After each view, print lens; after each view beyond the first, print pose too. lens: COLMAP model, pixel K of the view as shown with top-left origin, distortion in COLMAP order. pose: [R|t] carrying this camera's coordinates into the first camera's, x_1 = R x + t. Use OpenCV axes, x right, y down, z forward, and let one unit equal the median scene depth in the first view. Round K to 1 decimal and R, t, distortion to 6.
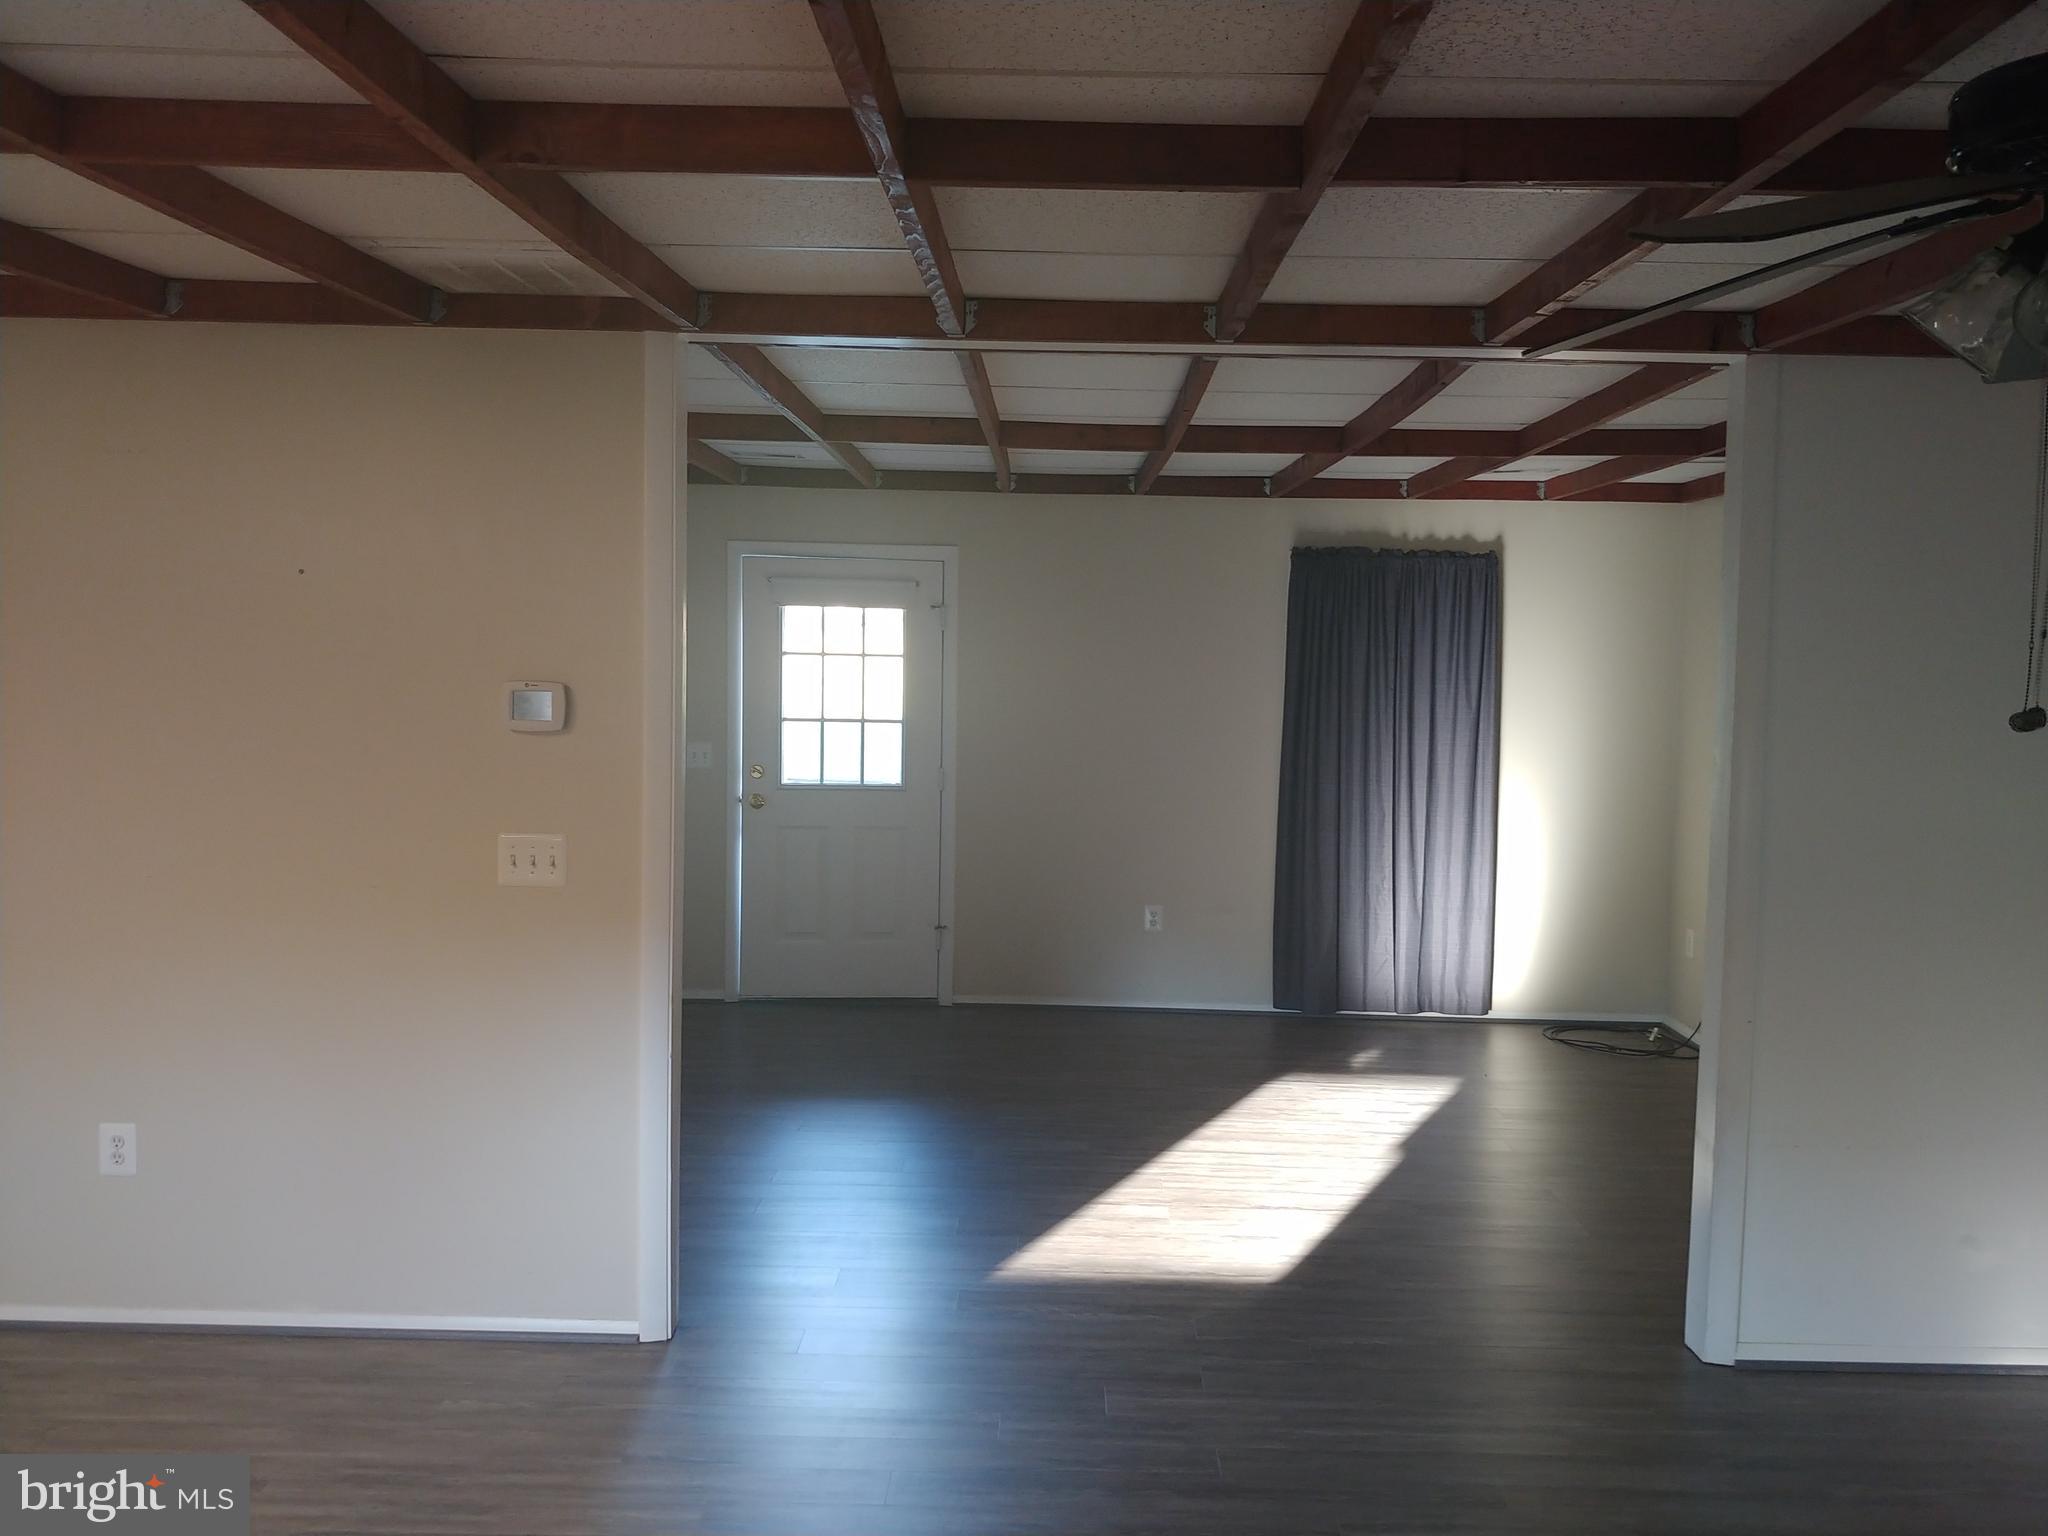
lens RADIAL K [[1873.7, 0, 1046.1], [0, 1873.7, 762.5], [0, 0, 1]] dist [0.037212, 0.000000]
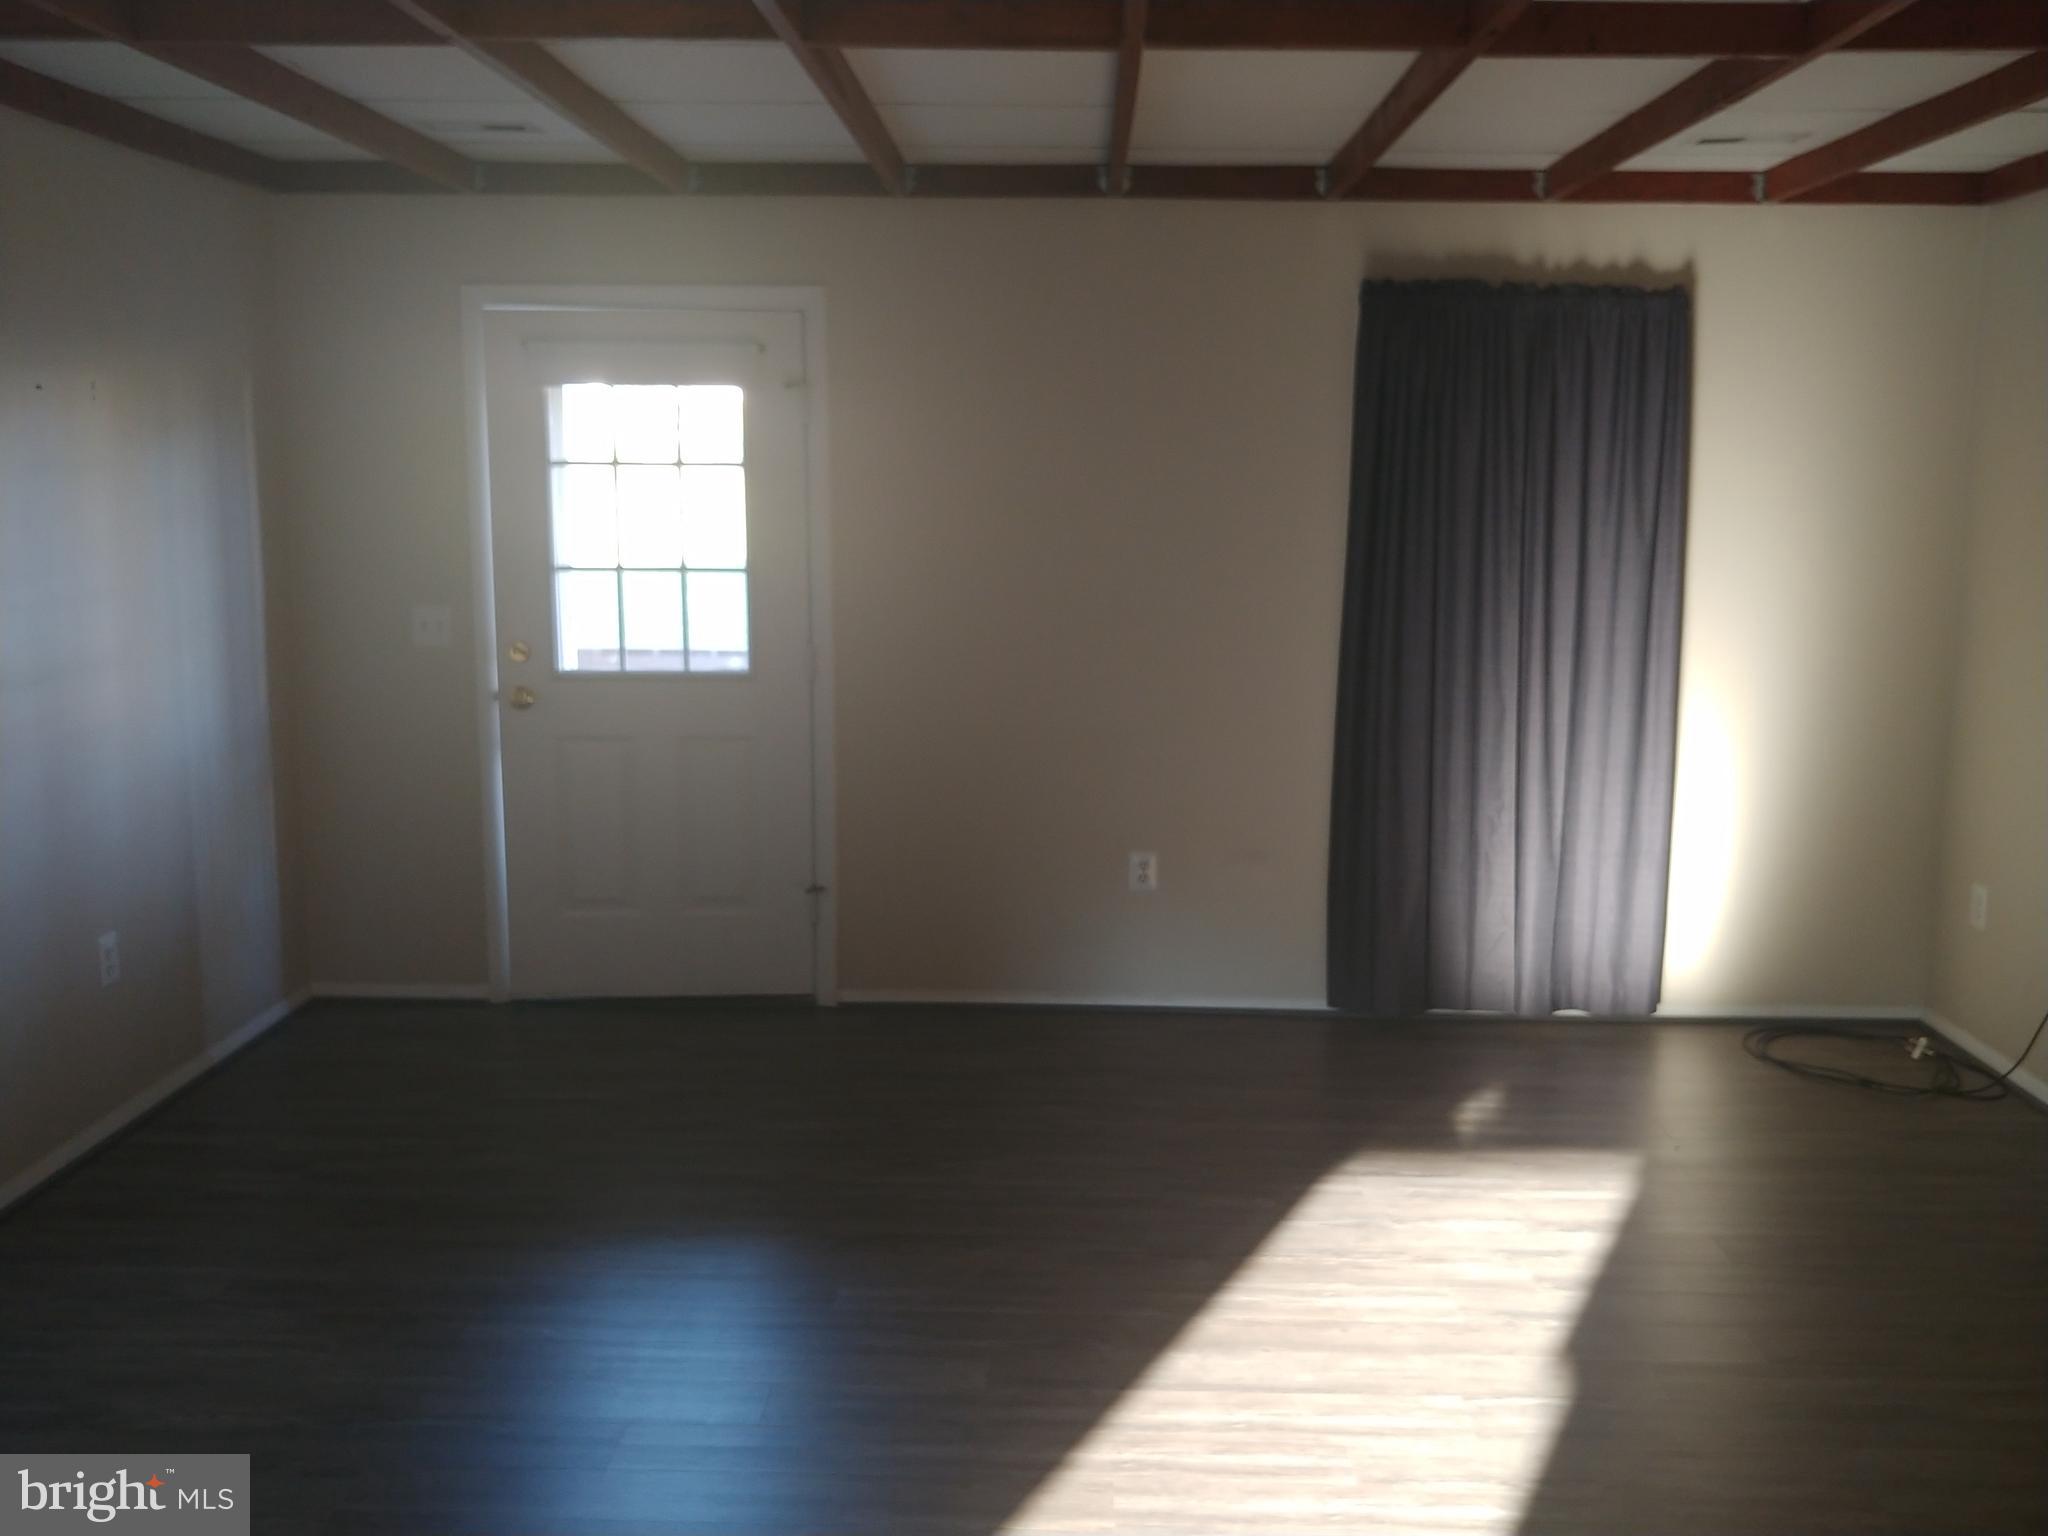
lens RADIAL K [[1873.7, 0, 1092.2], [0, 1873.7, 779.1], [0, 0, 1]] dist [0.037212, 0.000000]
pose [[0.999937, -0.011186, -0.000812, 0.040456], [0.011206, 0.993359, 0.114507, -0.023089], [-0.000474, -0.114509, 0.993422, 0.361689]]
